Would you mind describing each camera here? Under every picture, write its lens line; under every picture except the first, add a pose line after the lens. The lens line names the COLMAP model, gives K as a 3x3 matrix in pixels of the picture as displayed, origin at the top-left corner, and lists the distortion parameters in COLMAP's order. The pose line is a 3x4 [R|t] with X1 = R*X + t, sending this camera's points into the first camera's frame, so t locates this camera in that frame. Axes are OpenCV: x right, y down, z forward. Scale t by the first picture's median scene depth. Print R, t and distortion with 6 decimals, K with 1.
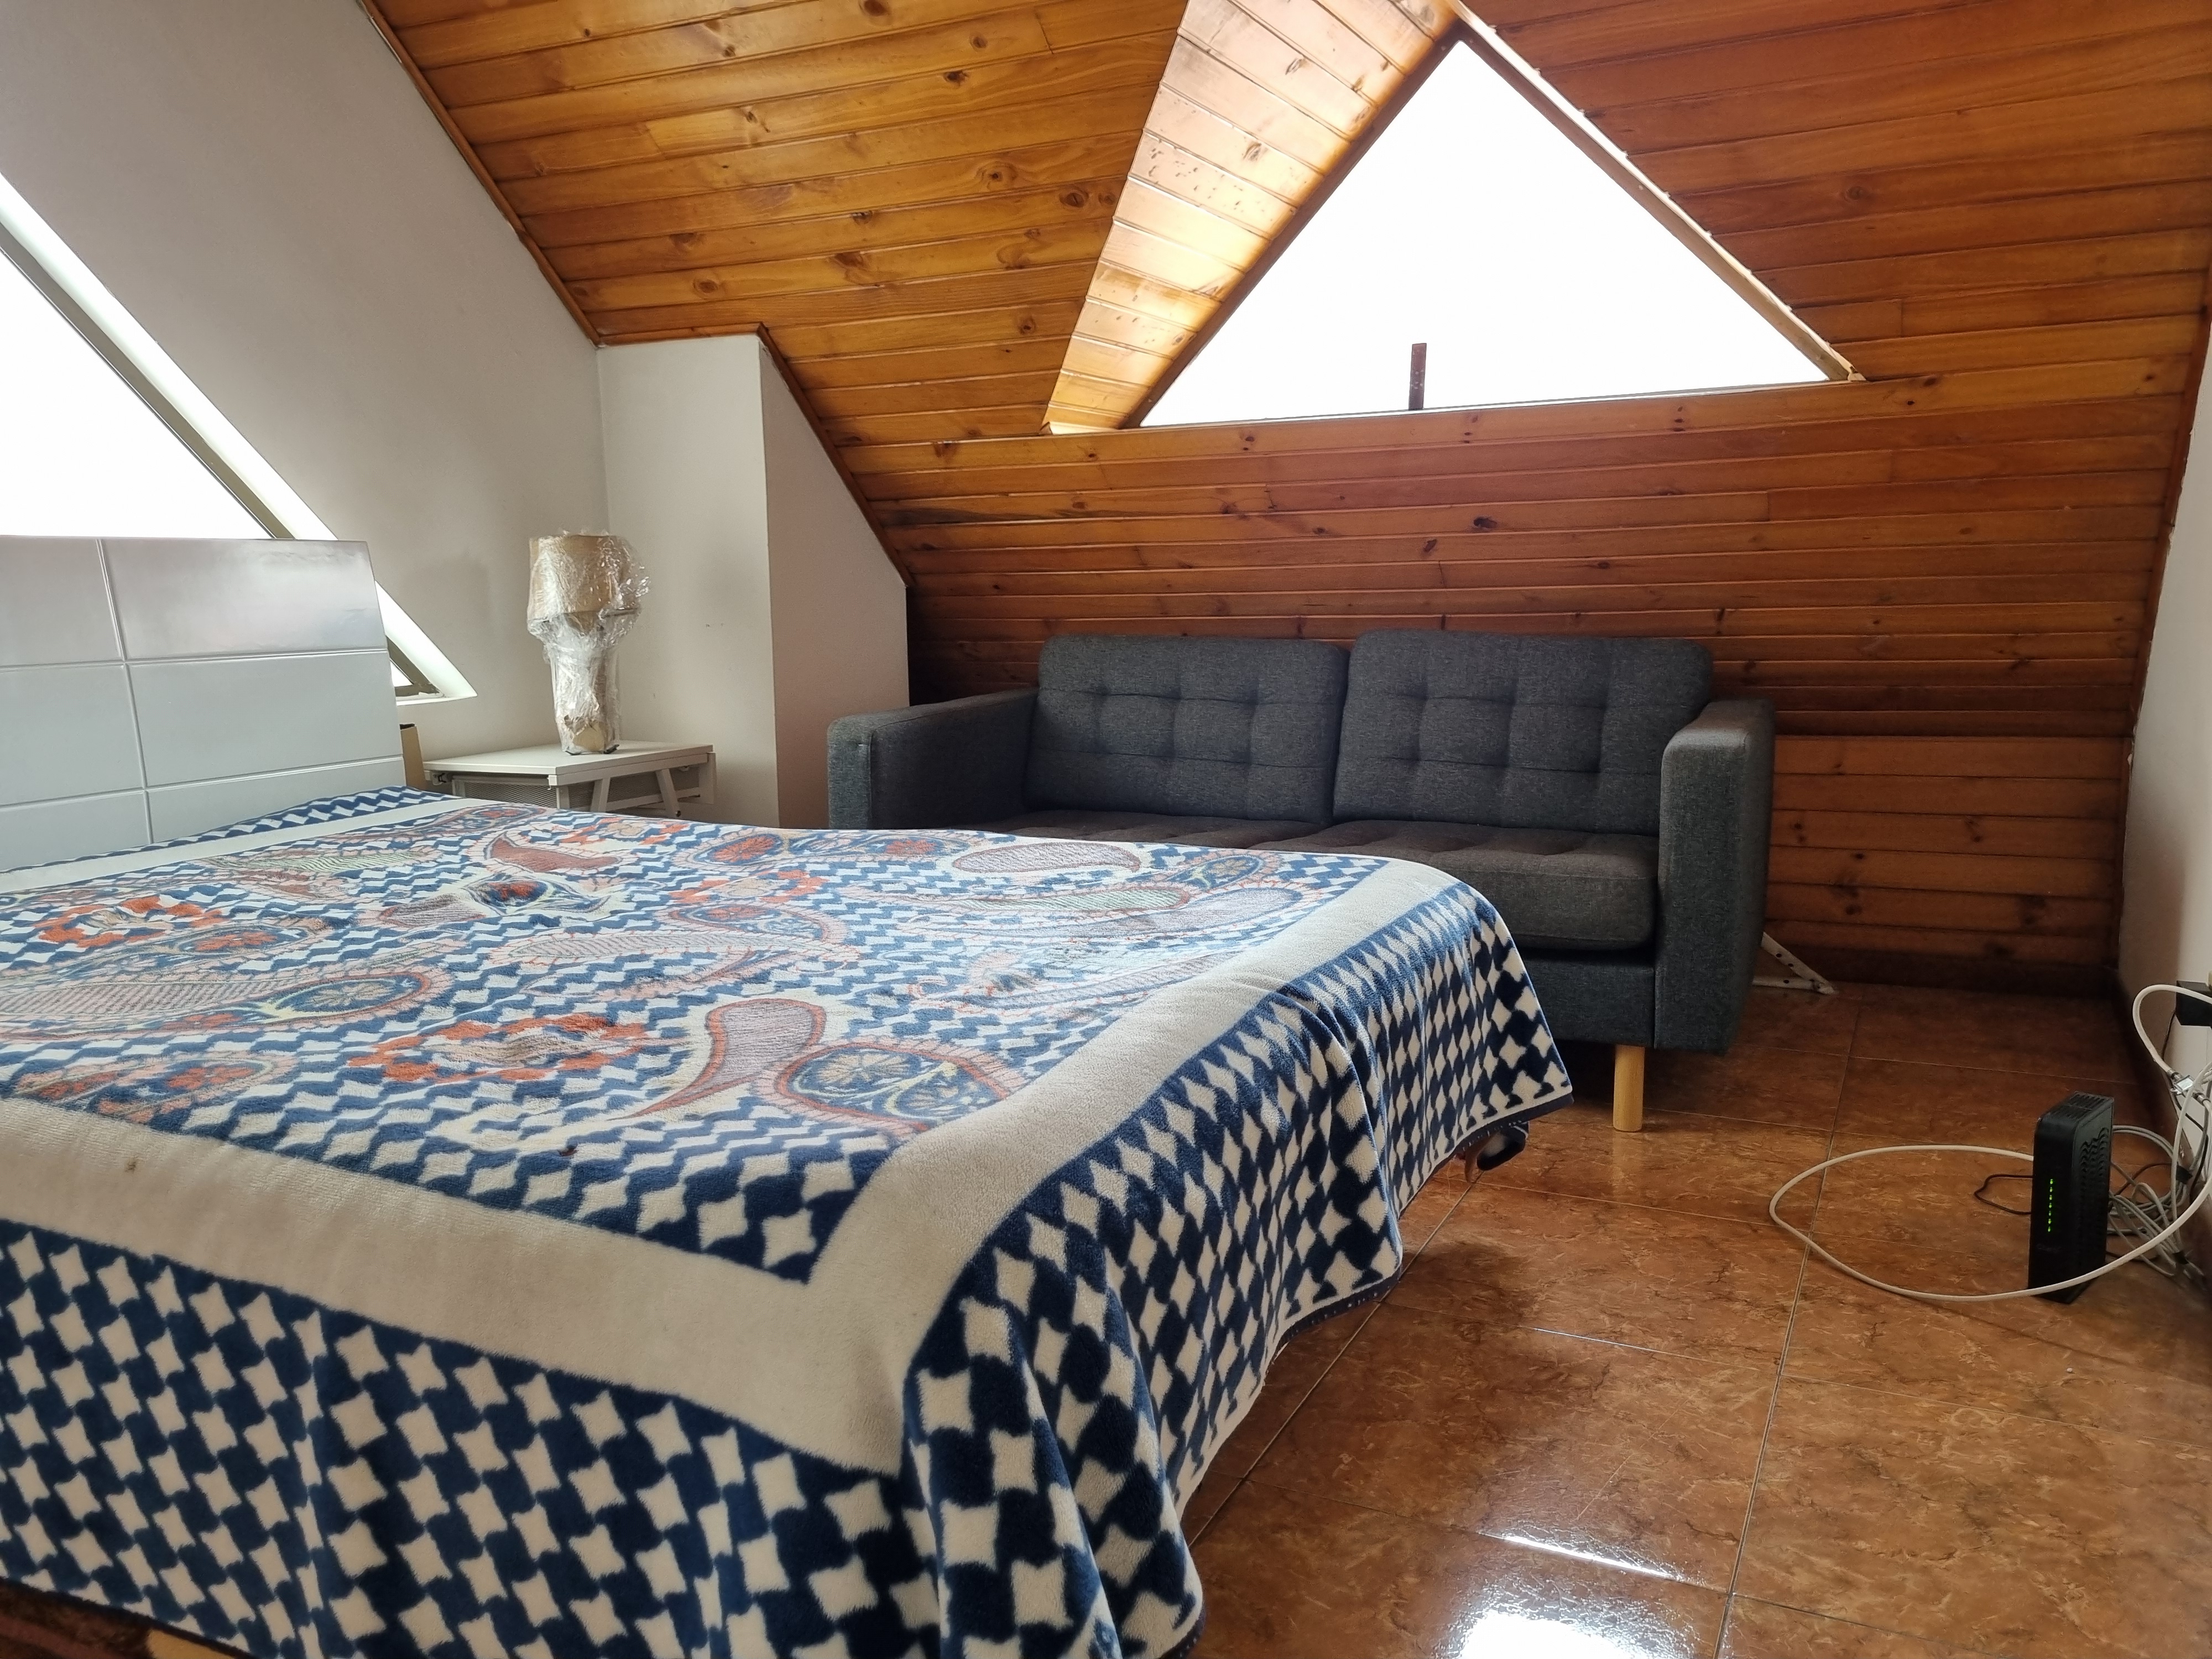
lens RADIAL K [[1699.3, 0, 1105.5], [0, 1699.3, 833.9], [0, 0, 1]] dist [0.034807, -0.013510]
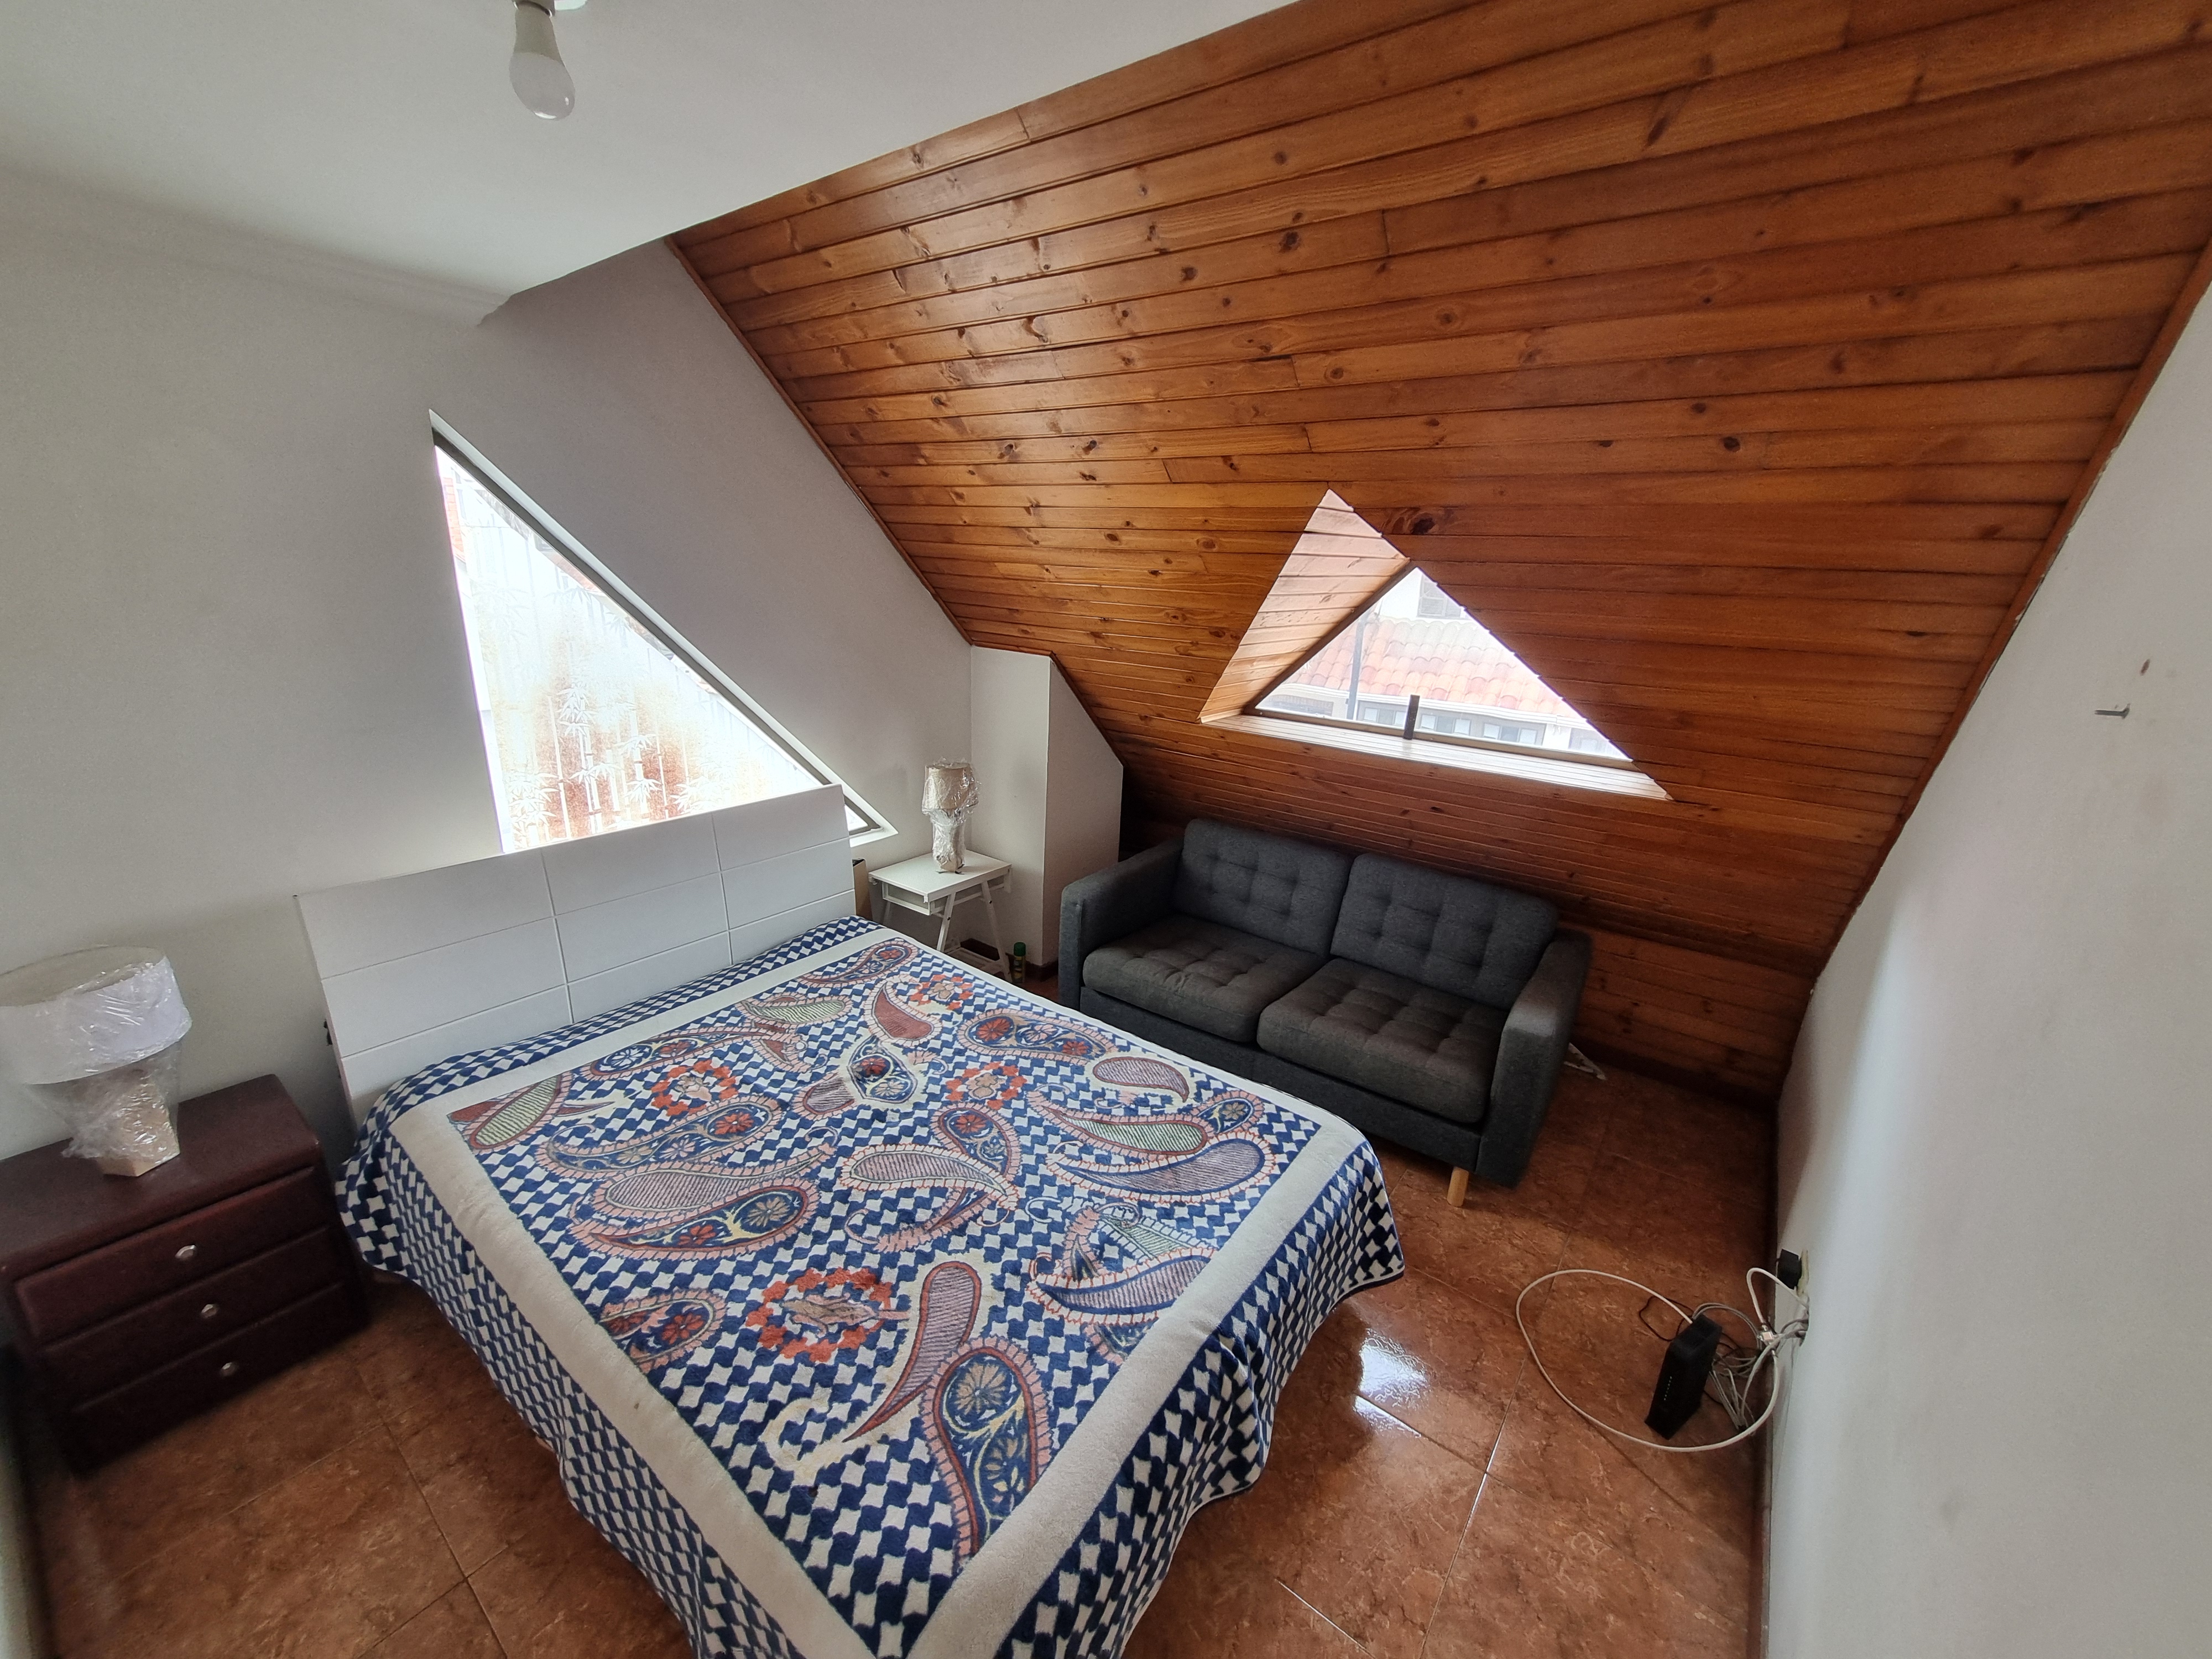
lens RADIAL K [[869.8, 0, 1104.1], [0, 869.8, 831.2], [0, 0, 1]] dist [-0.000881, 0.000375]
pose [[0.979177, 0.114830, -0.167409, 0.044336], [-0.087909, 0.983163, 0.160196, -0.325005], [0.182986, -0.142143, 0.972785, 0.070080]]
